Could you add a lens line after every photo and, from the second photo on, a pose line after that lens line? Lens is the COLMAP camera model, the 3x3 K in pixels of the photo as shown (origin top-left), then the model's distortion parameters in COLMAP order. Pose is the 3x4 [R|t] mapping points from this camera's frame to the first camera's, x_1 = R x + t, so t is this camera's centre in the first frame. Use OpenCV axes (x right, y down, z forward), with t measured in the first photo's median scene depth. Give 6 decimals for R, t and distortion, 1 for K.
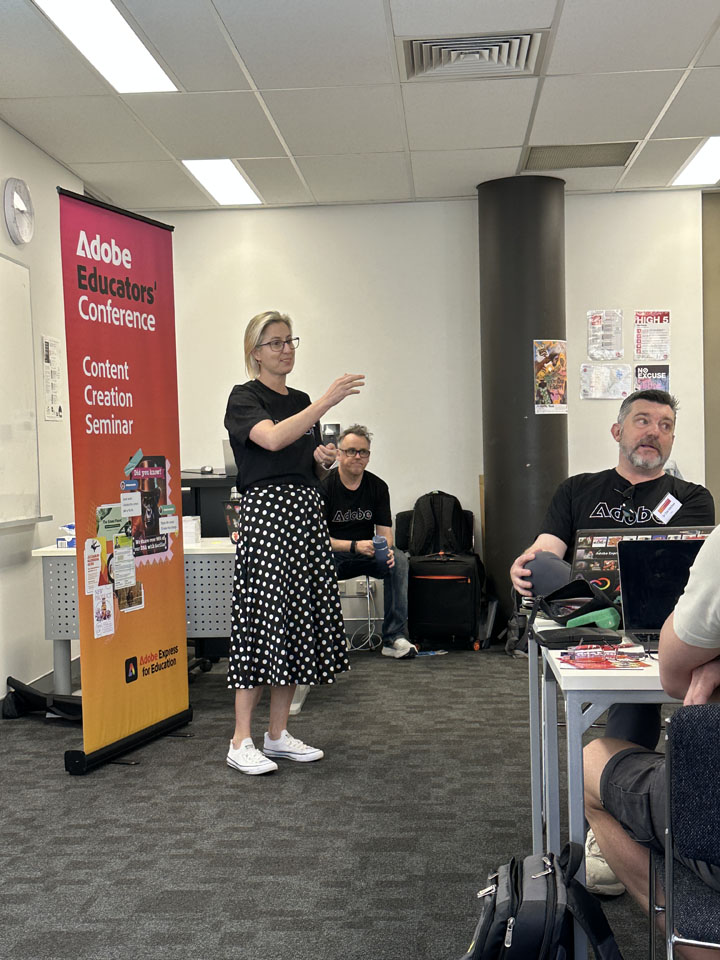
lens RADIAL K [[1230.0, 0, 356.4], [0, 1230.0, 484.5], [0, 0, 1]] dist [0.136962, 0.000000]
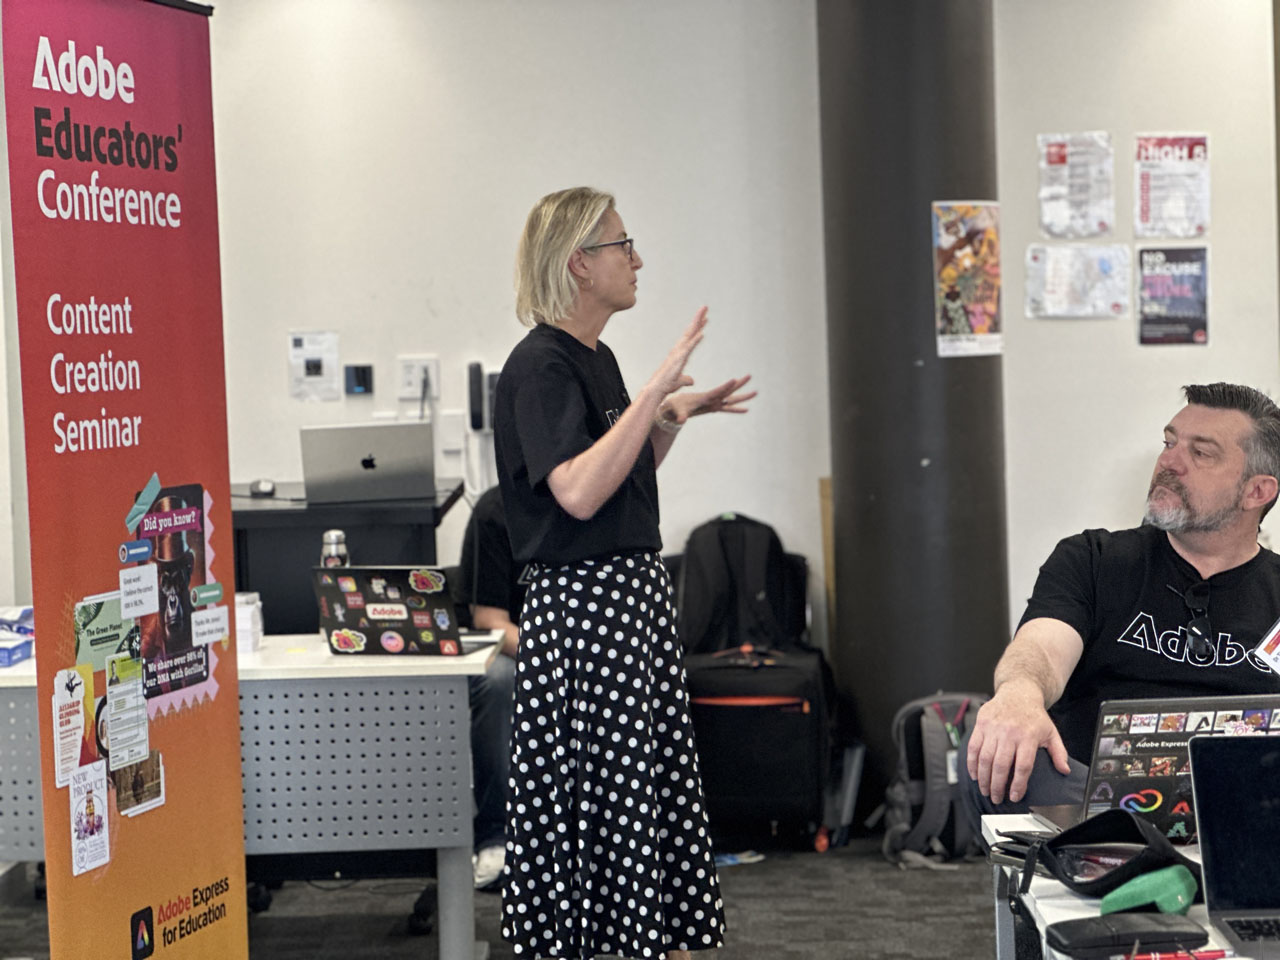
lens RADIAL K [[2717.7, 0, 647.1], [0, 2717.7, 428.1], [0, 0, 1]] dist [0.193151, 0.000000]
pose [[0.998221, -0.008107, 0.059076, -0.046450], [0.007948, 0.999964, 0.002921, -0.048777], [-0.059098, -0.002446, 0.998249, -0.080423]]
